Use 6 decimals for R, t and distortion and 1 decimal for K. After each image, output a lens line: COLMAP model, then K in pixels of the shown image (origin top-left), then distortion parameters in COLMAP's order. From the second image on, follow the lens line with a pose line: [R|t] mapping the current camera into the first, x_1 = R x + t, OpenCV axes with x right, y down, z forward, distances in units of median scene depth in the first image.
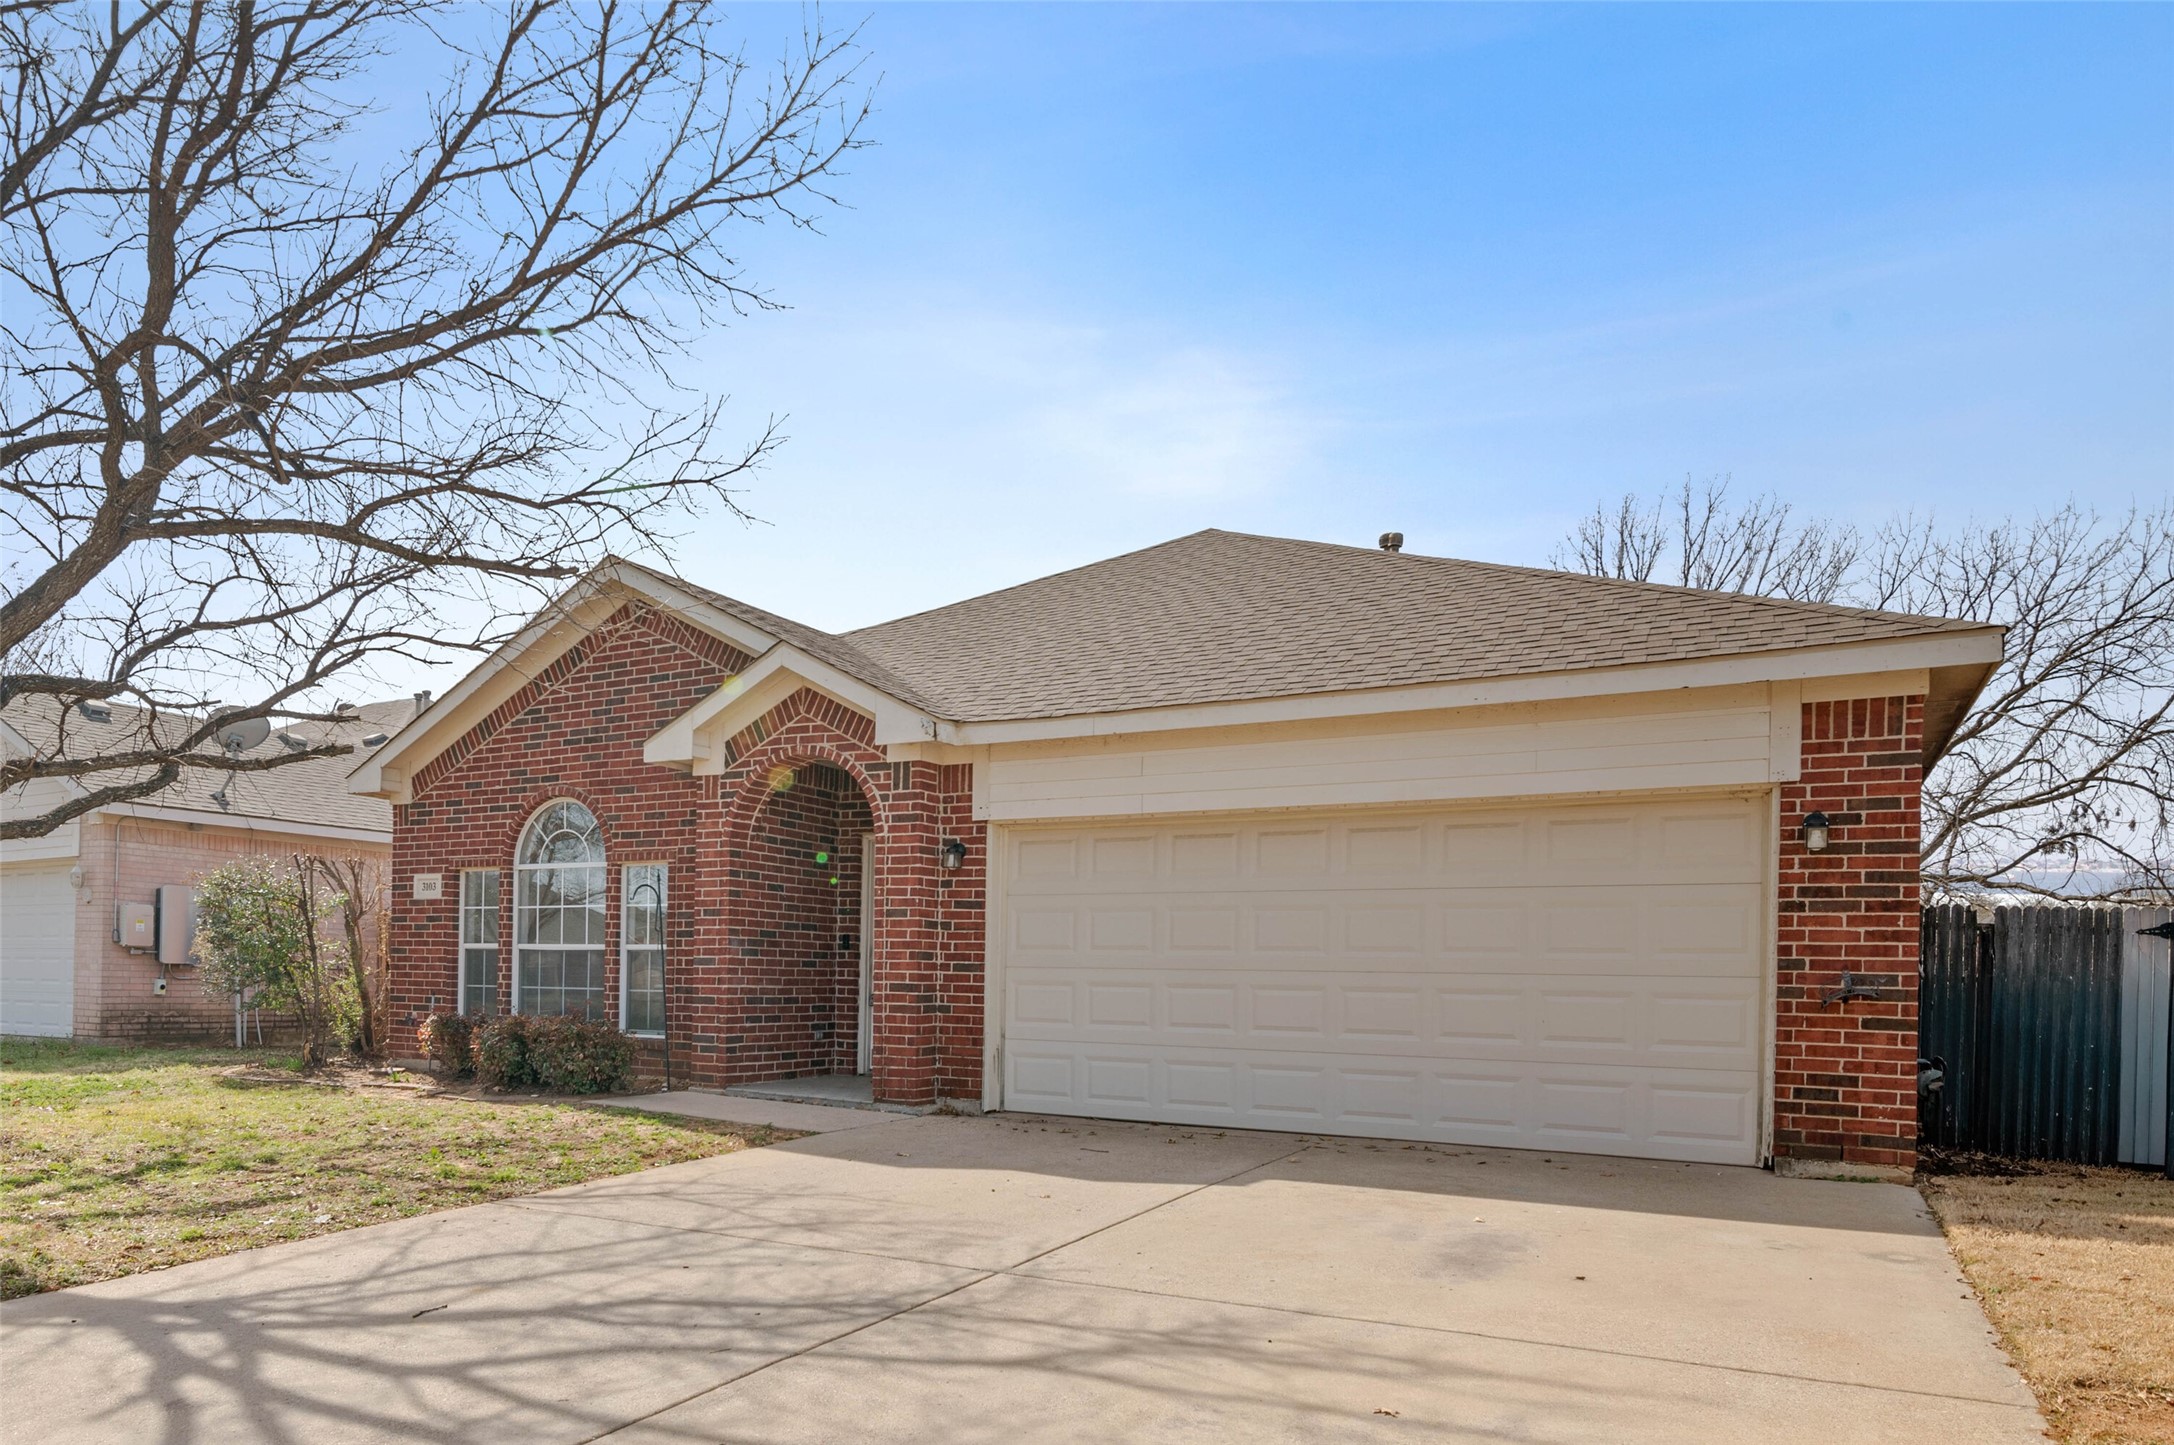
lens RADIAL K [[1092.7, 0, 1084.1], [0, 1092.7, 799.3], [0, 0, 1]] dist [-0.005194, -0.000314]
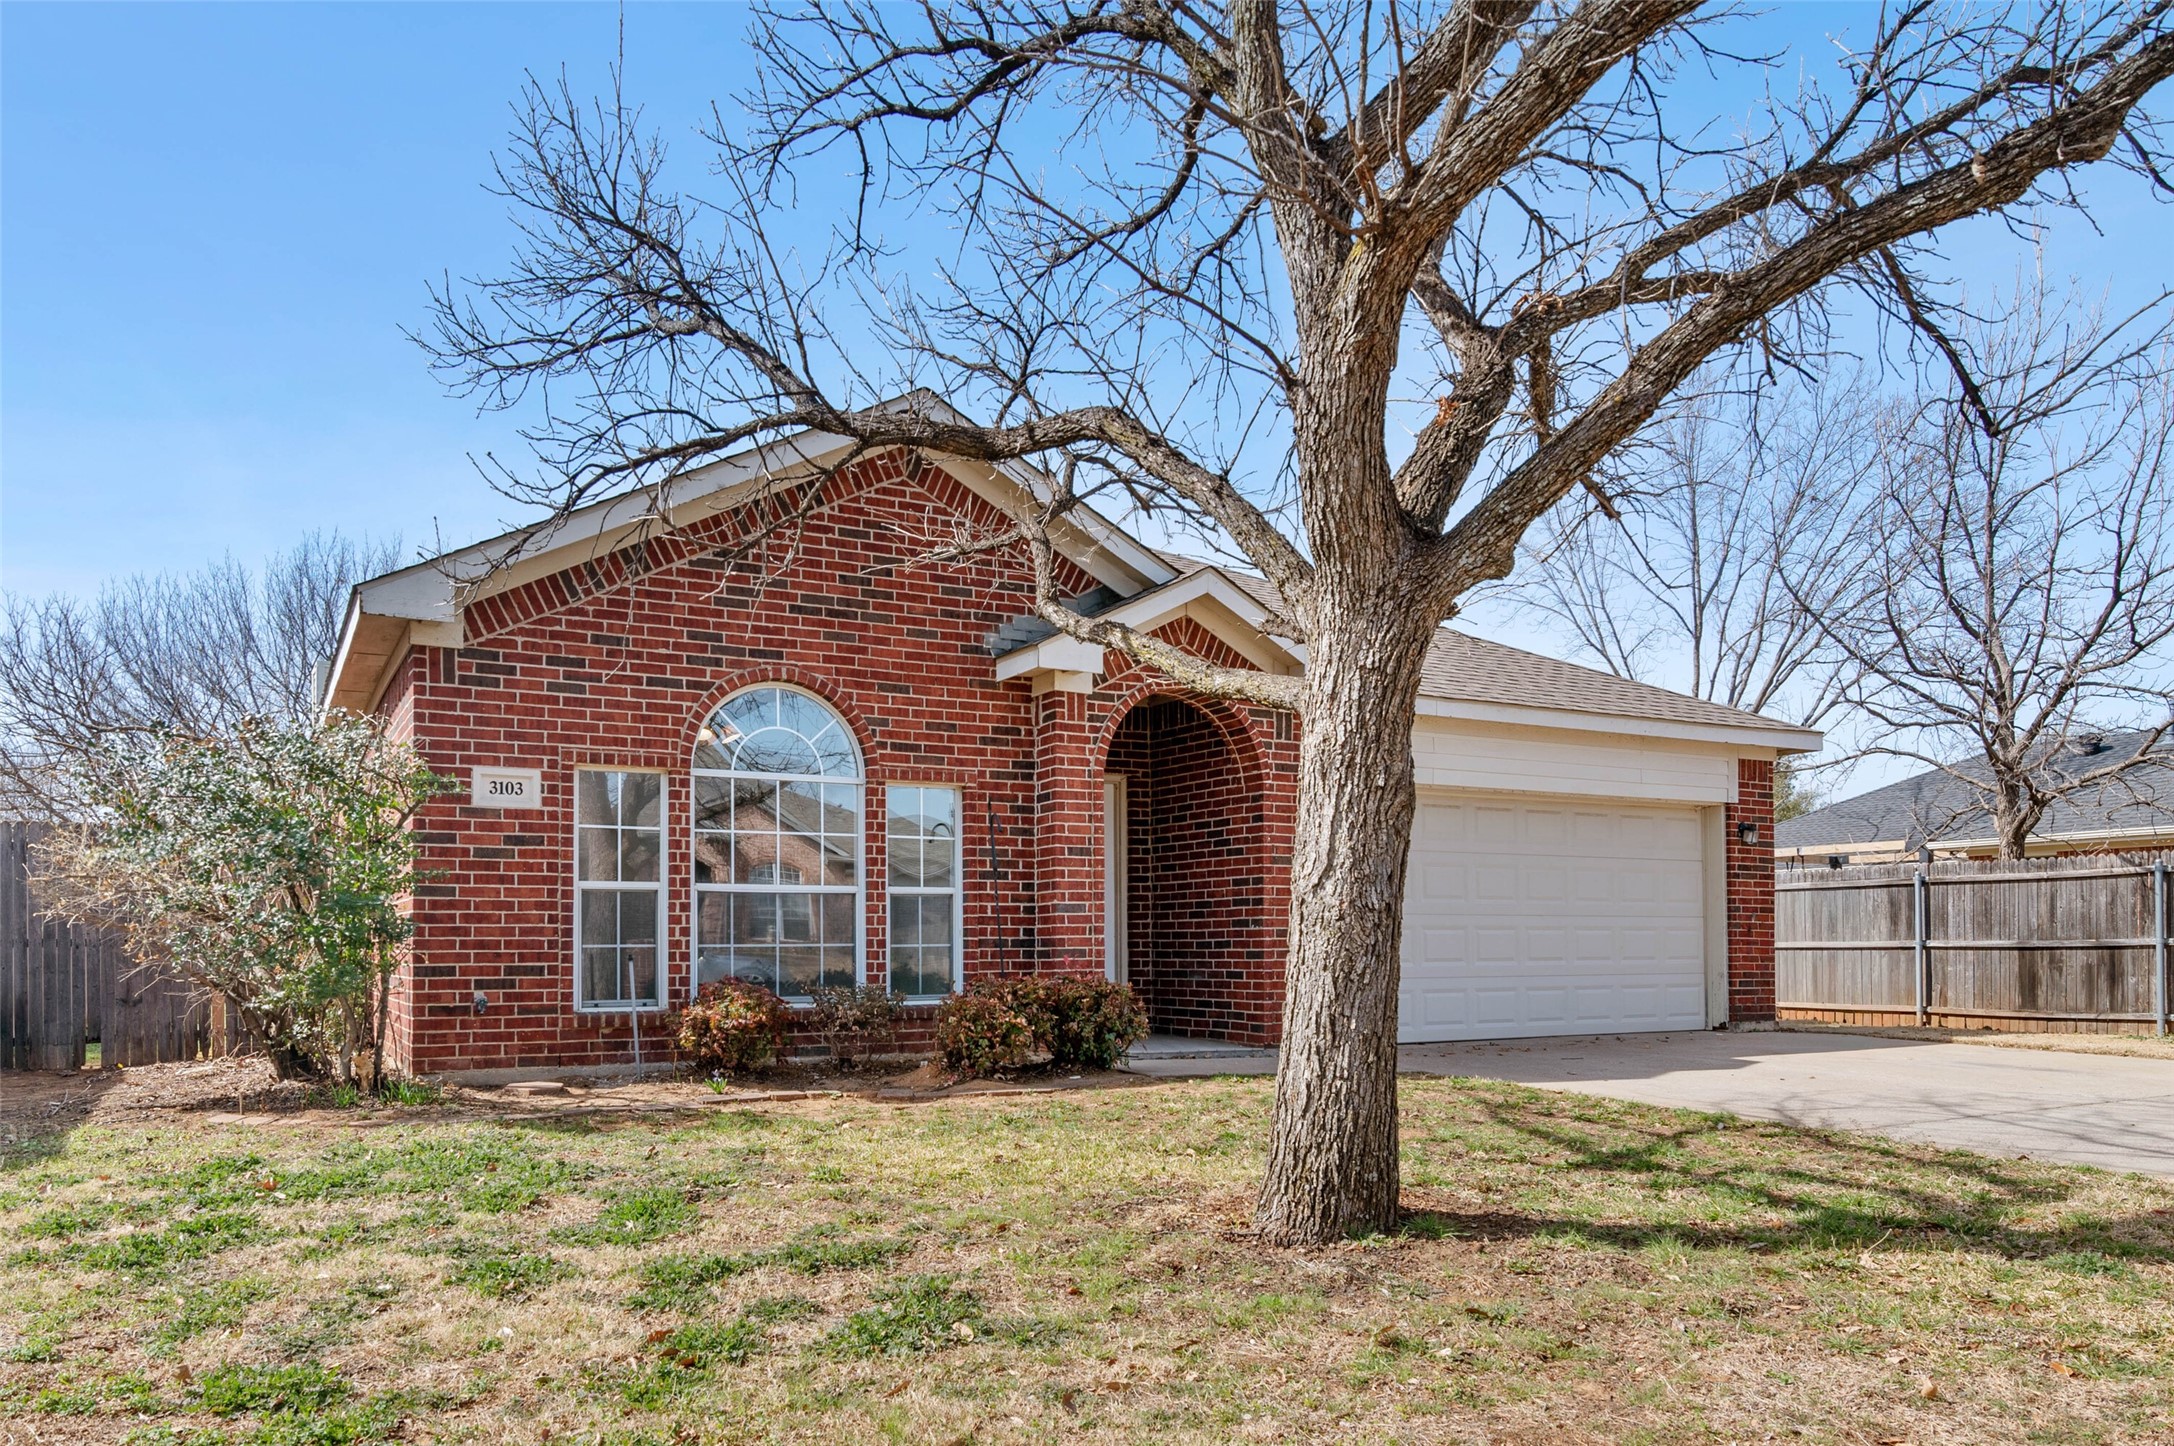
lens RADIAL K [[1101.0, 0, 902.9], [0, 1101.0, 745.8], [0, 0, 1]] dist [-0.005271, -0.000515]
pose [[0.710026, 0.103279, 0.696561, -1.127291], [-0.102351, 0.993818, -0.043024, 0.077034], [-0.696698, -0.040745, 0.716206, 0.507347]]
